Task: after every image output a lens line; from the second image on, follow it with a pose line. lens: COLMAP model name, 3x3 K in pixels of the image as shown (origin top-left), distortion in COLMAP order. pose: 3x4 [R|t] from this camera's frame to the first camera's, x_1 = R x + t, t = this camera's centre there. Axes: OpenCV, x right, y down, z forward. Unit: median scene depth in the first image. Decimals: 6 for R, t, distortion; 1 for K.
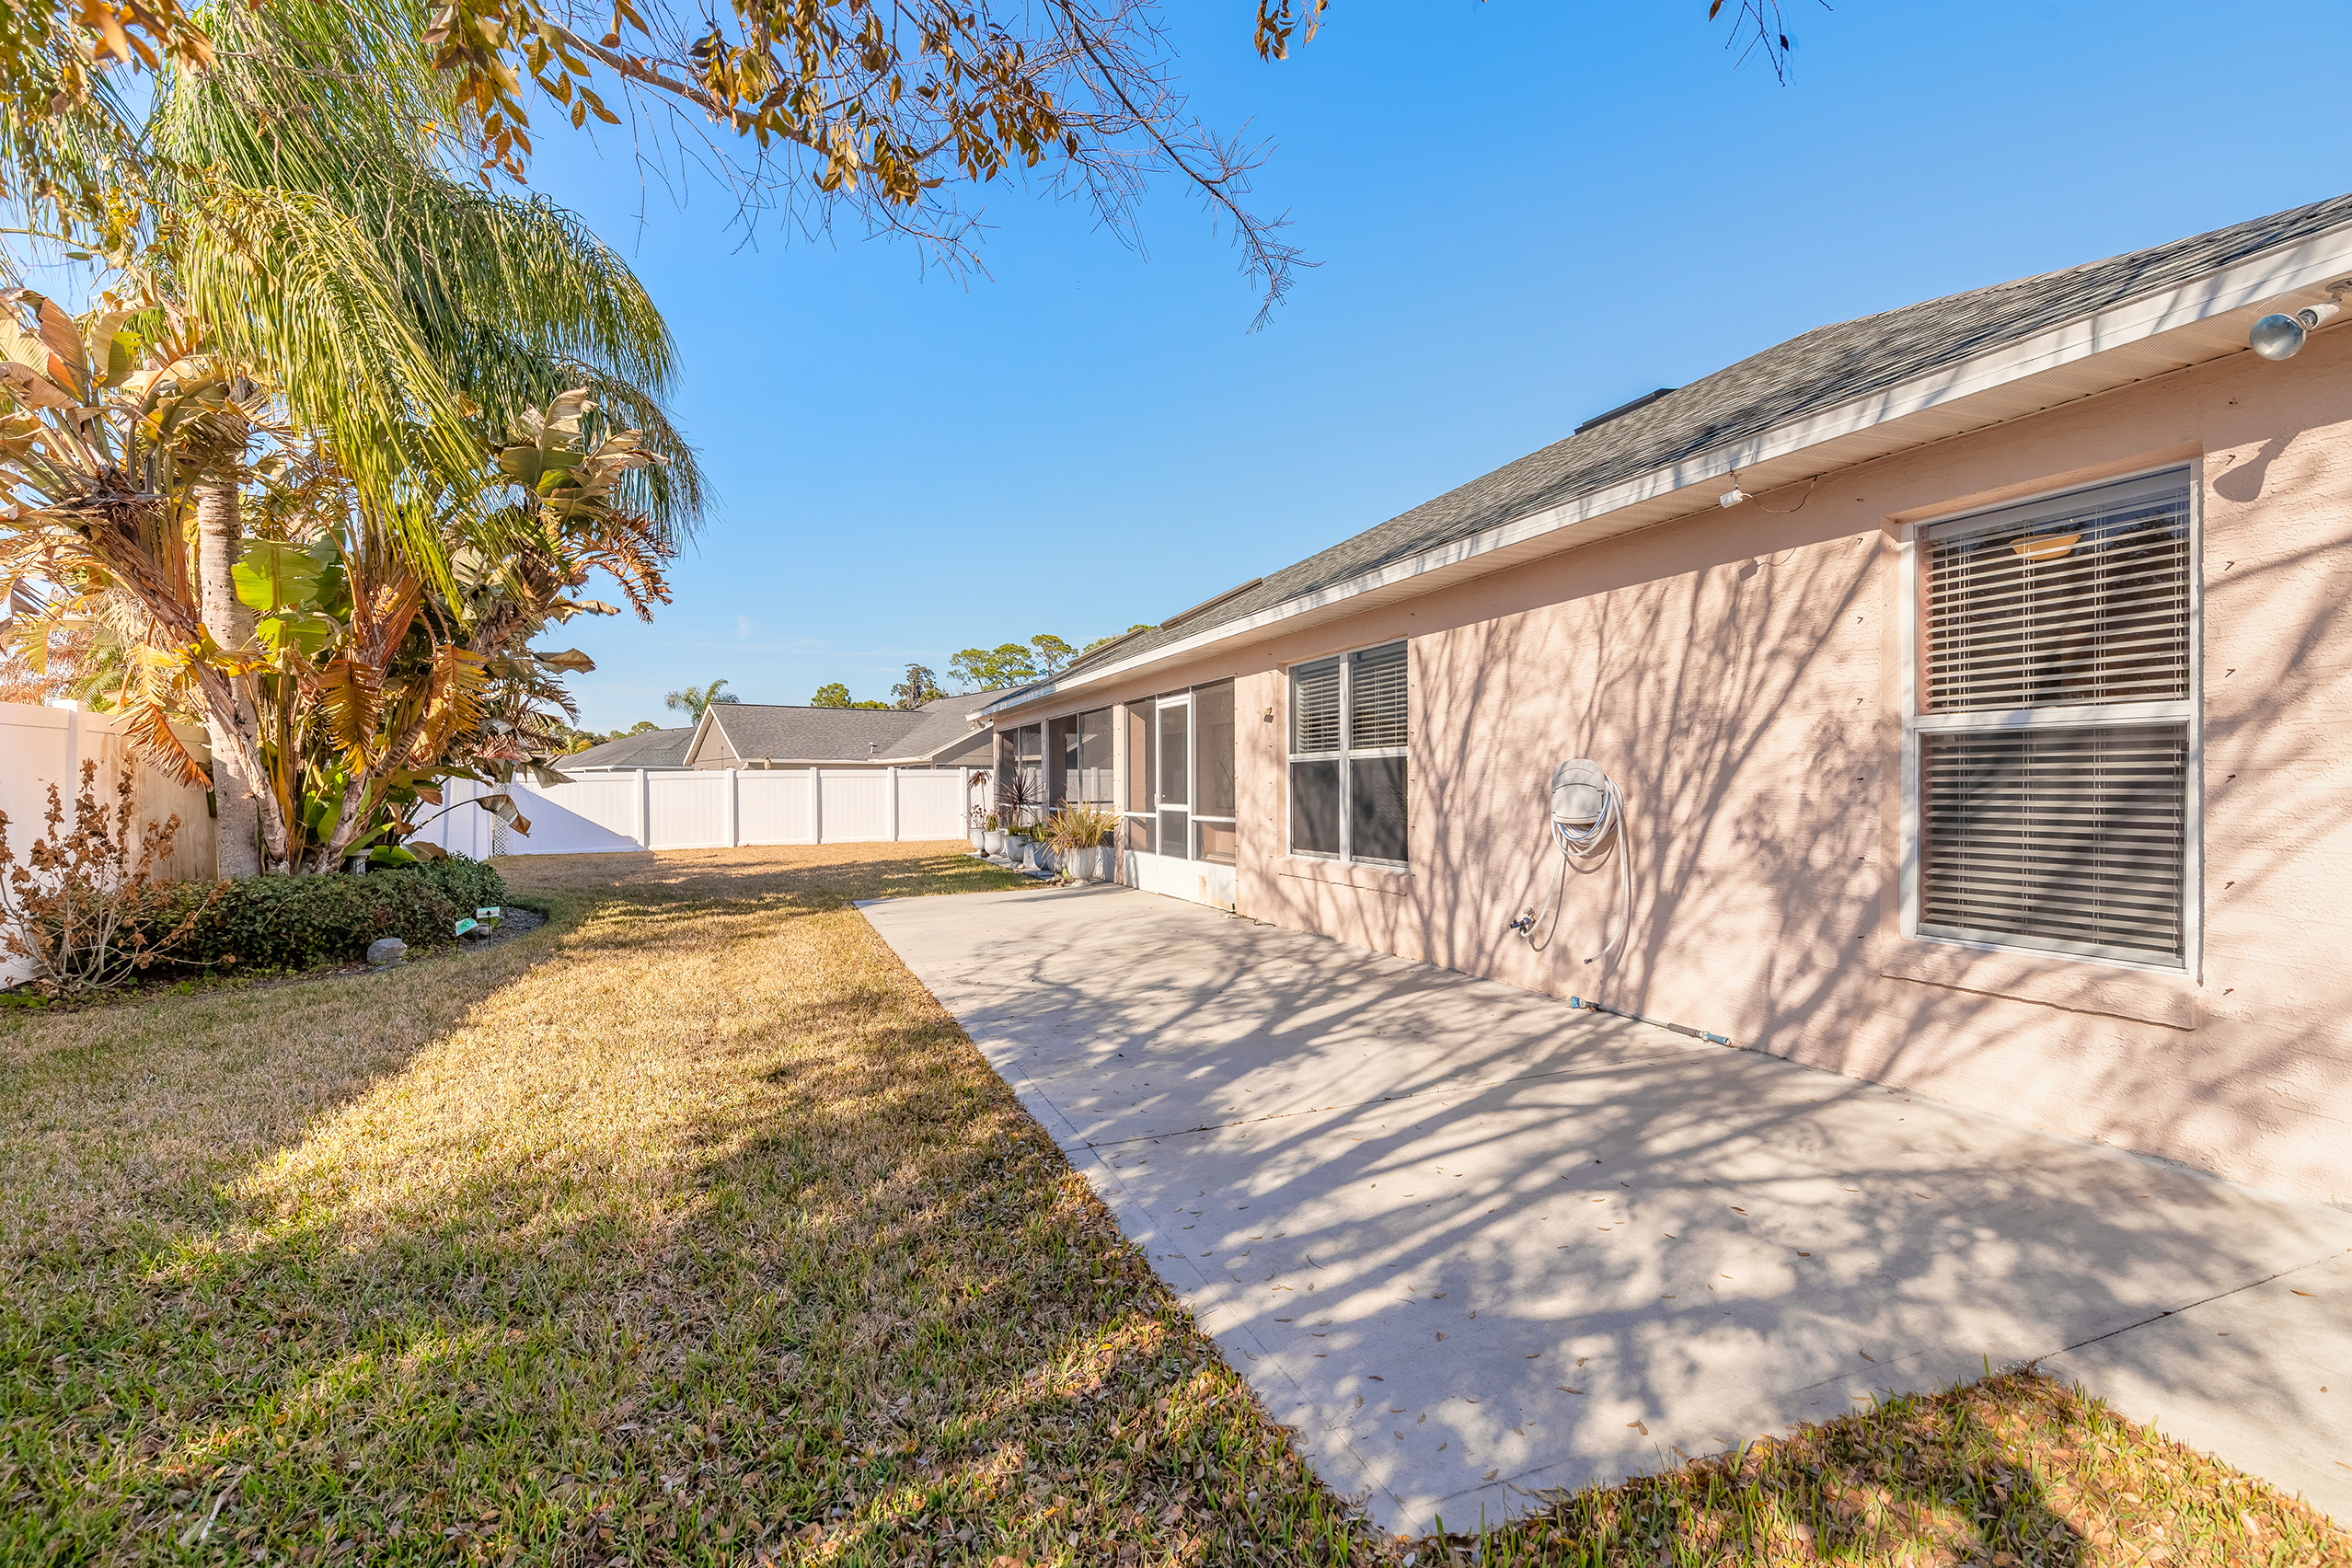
lens RADIAL K [[1057.7, 0, 1184.5], [0, 1057.7, 783.0], [0, 0, 1]] dist [0.008144, -0.002352]
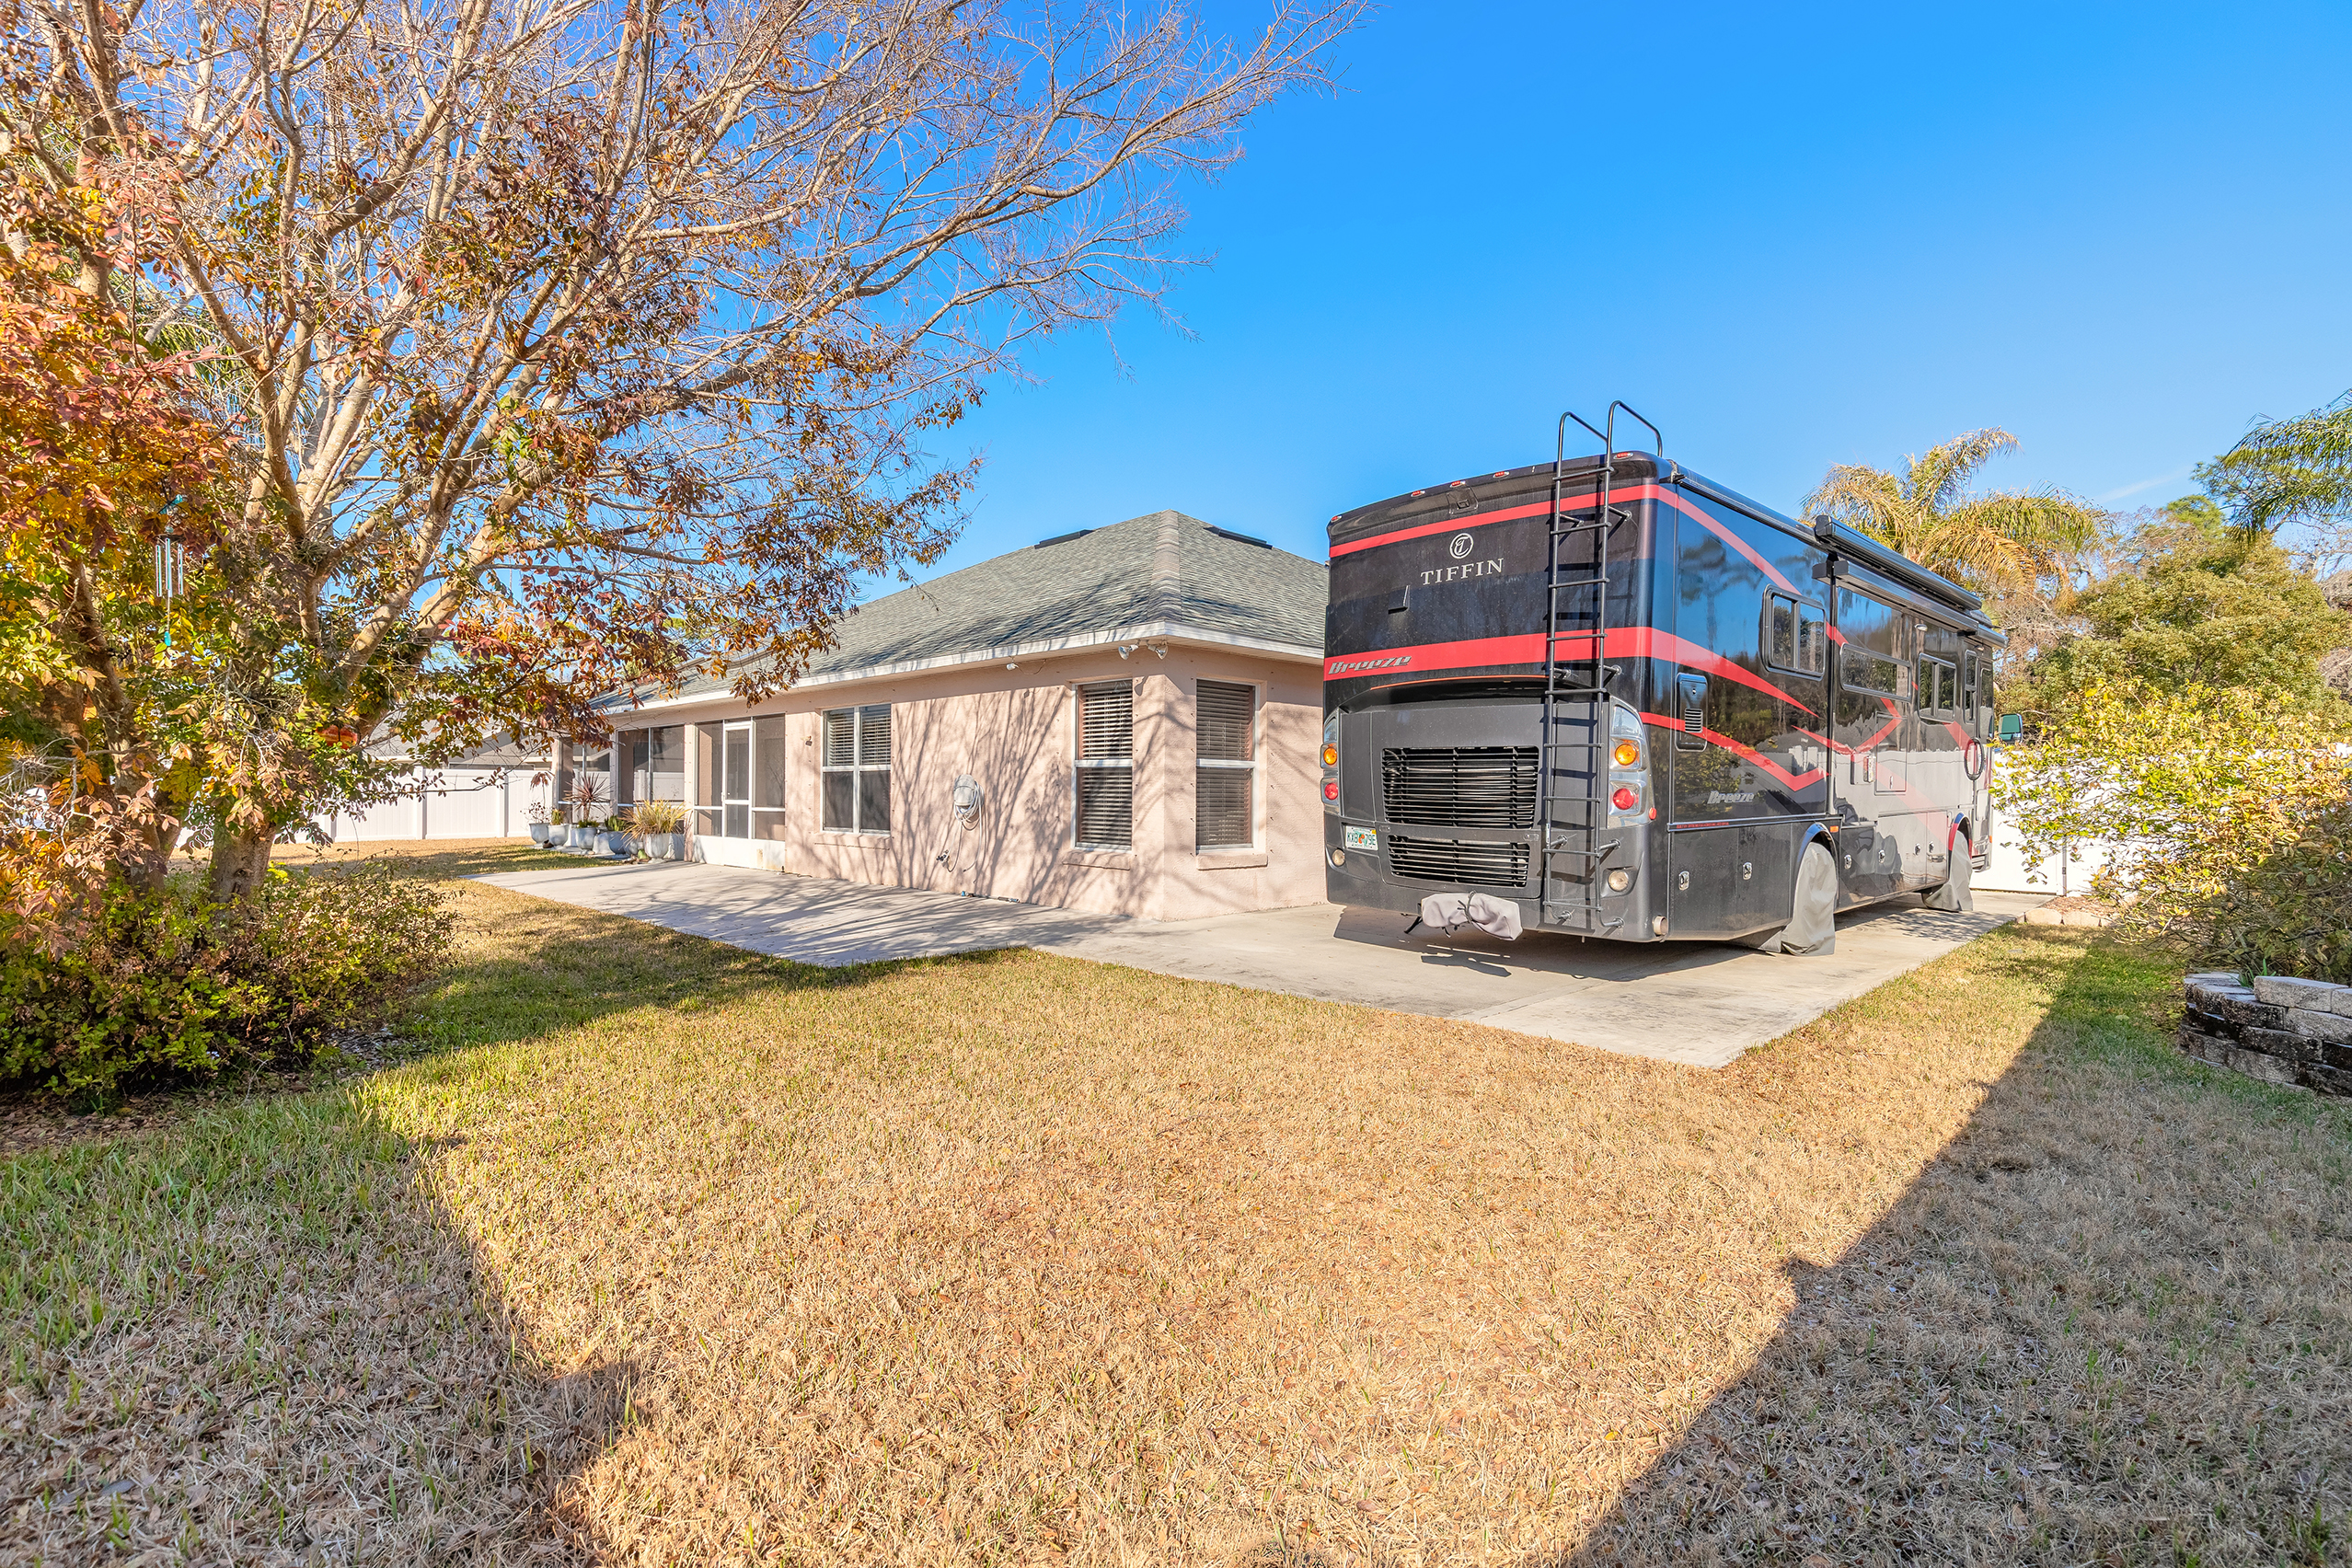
lens RADIAL K [[1057.7, 0, 1181.5], [0, 1057.7, 787.0], [0, 0, 1]] dist [0.008144, -0.002352]
pose [[0.917212, 0.011767, 0.398225, -0.050040], [-0.010810, 0.999931, -0.004648, 0.005664], [-0.398252, -0.000042, 0.917276, -0.881884]]
